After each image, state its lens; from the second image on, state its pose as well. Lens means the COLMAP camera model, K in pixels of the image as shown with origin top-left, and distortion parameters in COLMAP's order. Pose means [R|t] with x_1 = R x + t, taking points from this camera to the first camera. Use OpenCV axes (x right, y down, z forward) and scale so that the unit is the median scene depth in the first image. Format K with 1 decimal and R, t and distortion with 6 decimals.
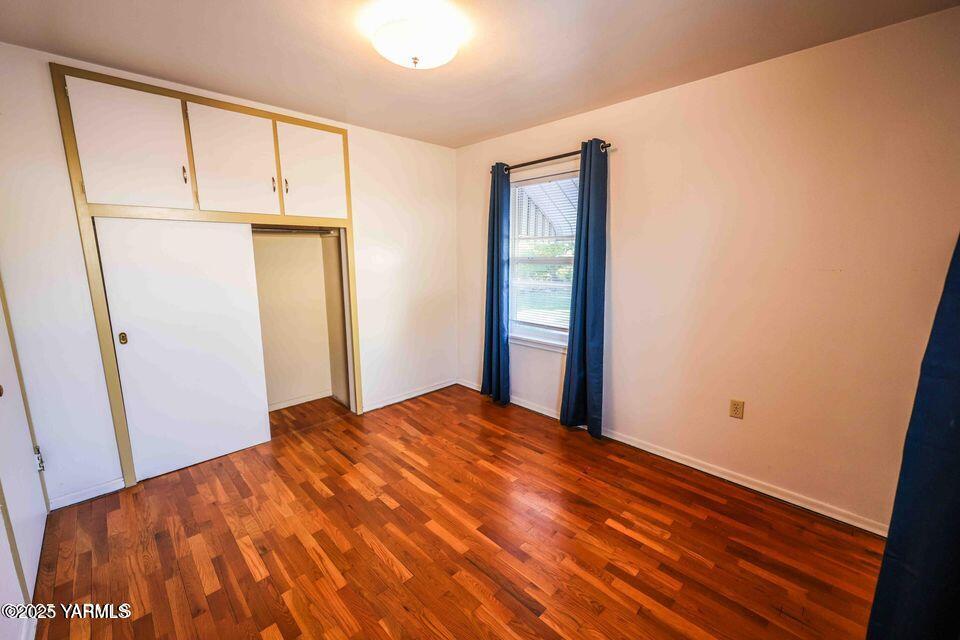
lens RADIAL K [[387.3, 0, 480.0], [0, 387.3, 320.0], [0, 0, 1]] dist [0.000873, 0.000209]
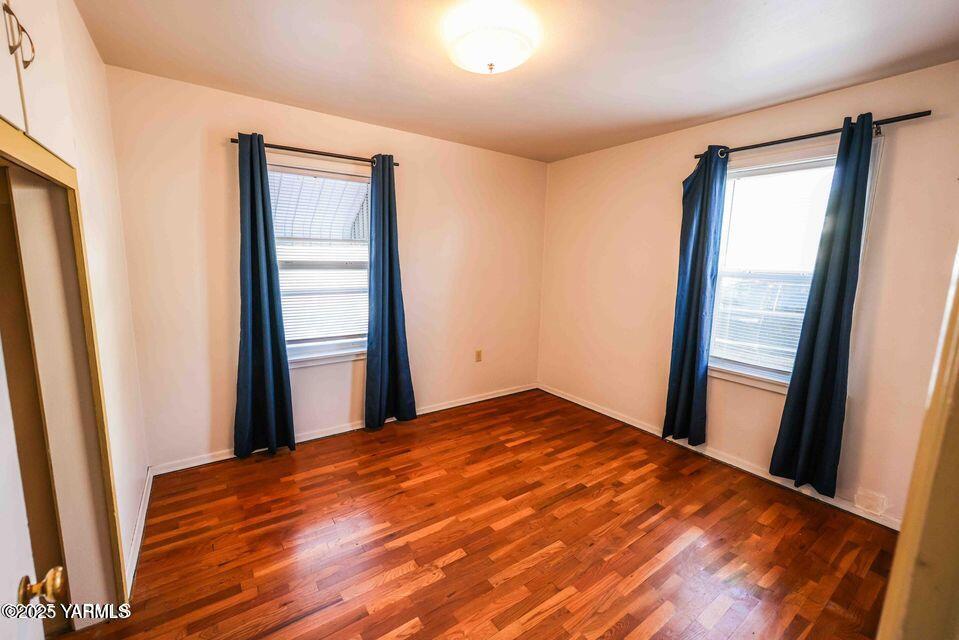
lens RADIAL K [[386.9, 0, 479.5], [0, 386.9, 320.0], [0, 0, 1]] dist [0.000873, 0.000209]
pose [[0.166295, -0.149306, 0.974707, -0.960125], [0.144609, 0.981476, 0.125671, -0.130829], [-0.975415, 0.120053, 0.184806, 0.723167]]
